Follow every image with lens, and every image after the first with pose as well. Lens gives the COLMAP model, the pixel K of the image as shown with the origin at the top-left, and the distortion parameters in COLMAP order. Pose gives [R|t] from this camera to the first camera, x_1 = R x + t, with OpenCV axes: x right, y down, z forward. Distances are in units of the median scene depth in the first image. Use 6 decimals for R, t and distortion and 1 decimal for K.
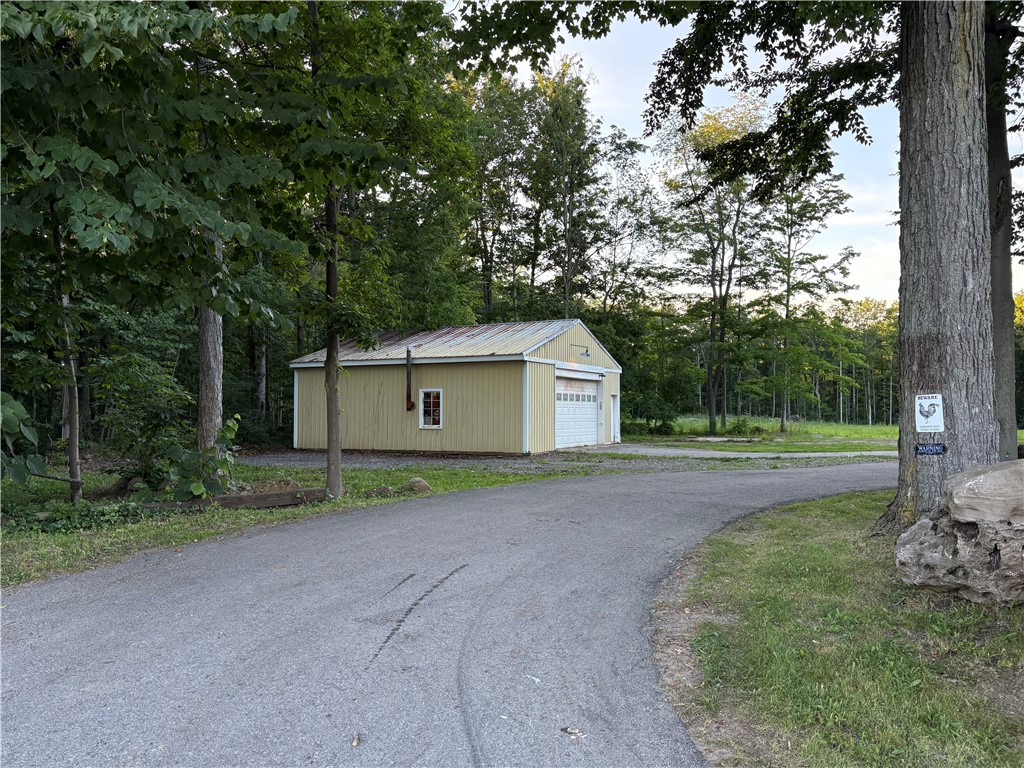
lens RADIAL K [[773.9, 0, 510.7], [0, 773.9, 385.4], [0, 0, 1]] dist [0.051216, -0.055720]
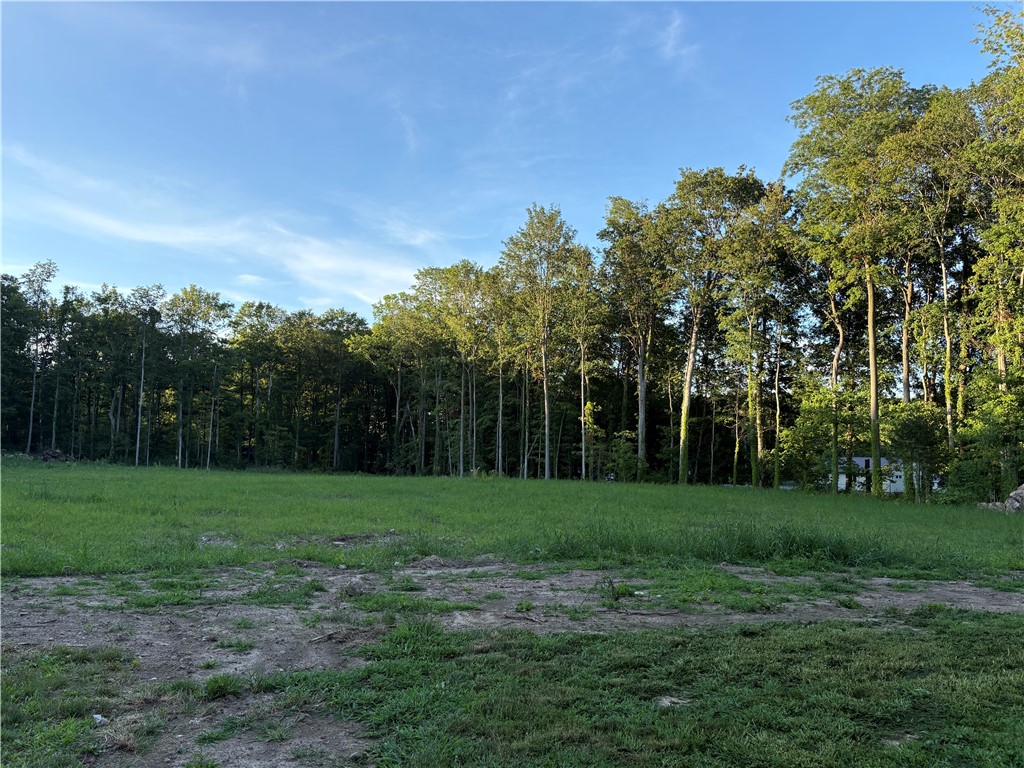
lens RADIAL K [[773.9, 0, 501.0], [0, 773.9, 389.6], [0, 0, 1]] dist [0.051216, -0.055720]
pose [[0.795166, 0.061942, 0.603220, 0.732234], [-0.037009, 0.997872, -0.053681, 0.027722], [-0.605262, 0.020361, 0.795766, 0.757026]]
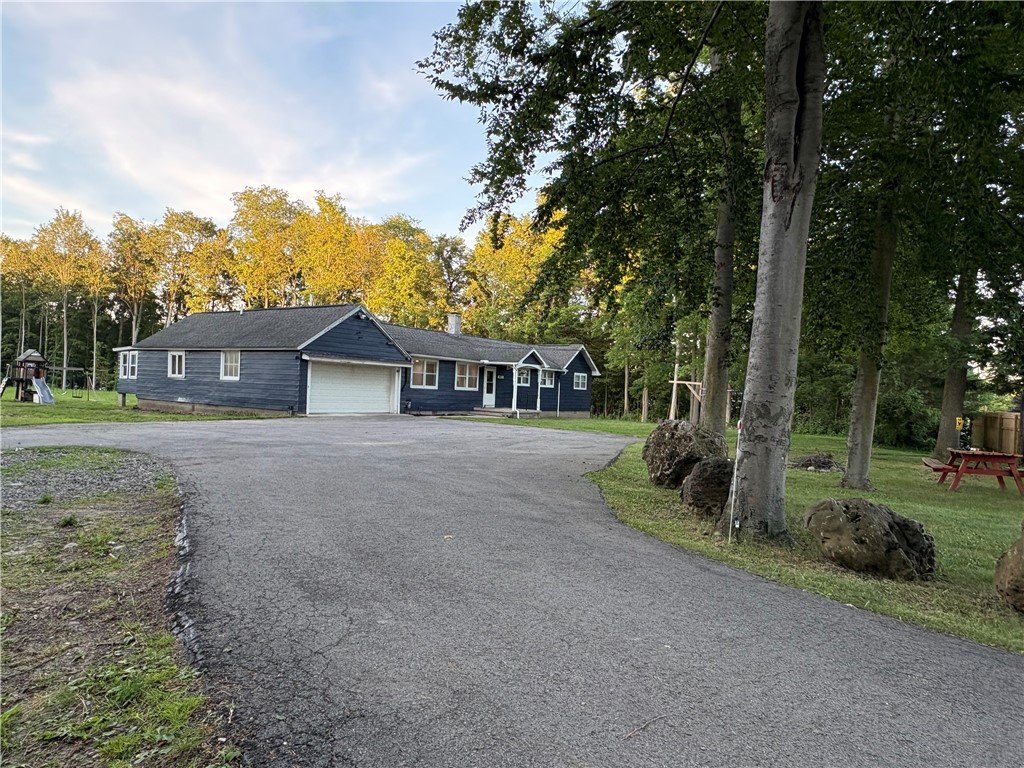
lens RADIAL K [[673.7, 0, 485.9], [0, 673.7, 388.4], [0, 0, 1]] dist [-0.007016, 0.007719]
pose [[0.209153, 0.011954, 0.977810, -0.003793], [-0.077971, 0.996945, 0.004490, 0.005052], [-0.974770, -0.077180, 0.209446, 0.237312]]
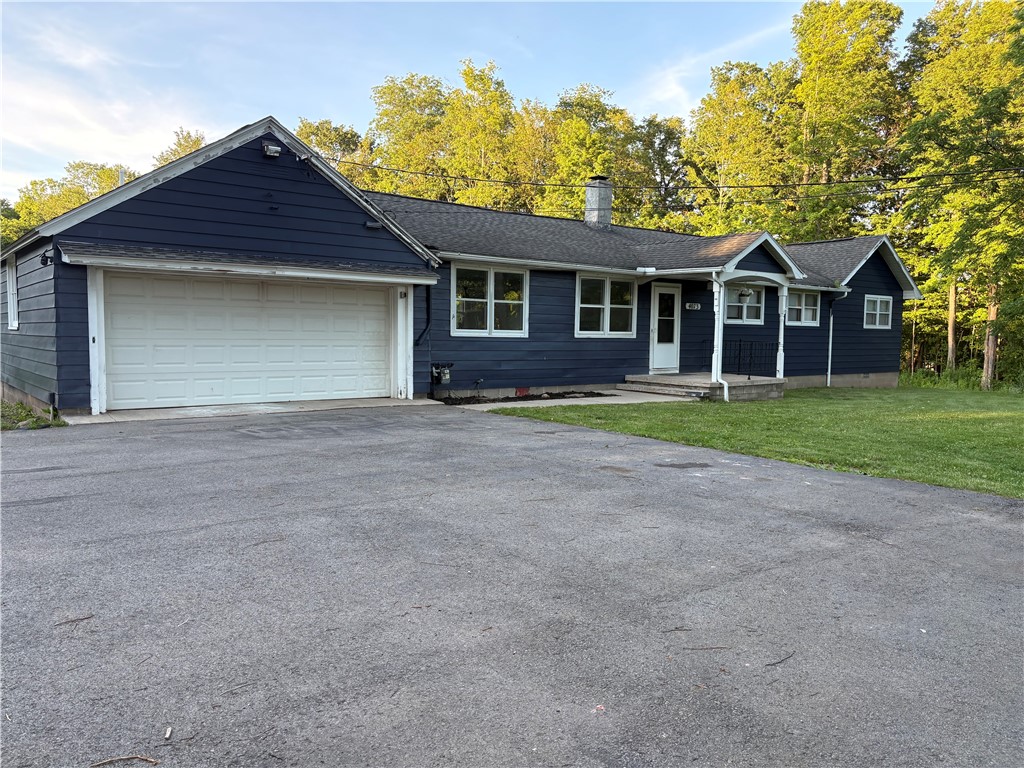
lens RADIAL K [[773.9, 0, 506.3], [0, 773.9, 398.2], [0, 0, 1]] dist [0.051216, -0.055720]
pose [[0.476475, -0.066288, 0.876685, 0.345474], [-0.044611, 0.994046, 0.099408, 0.006142], [-0.878055, -0.086476, 0.470681, 0.273104]]
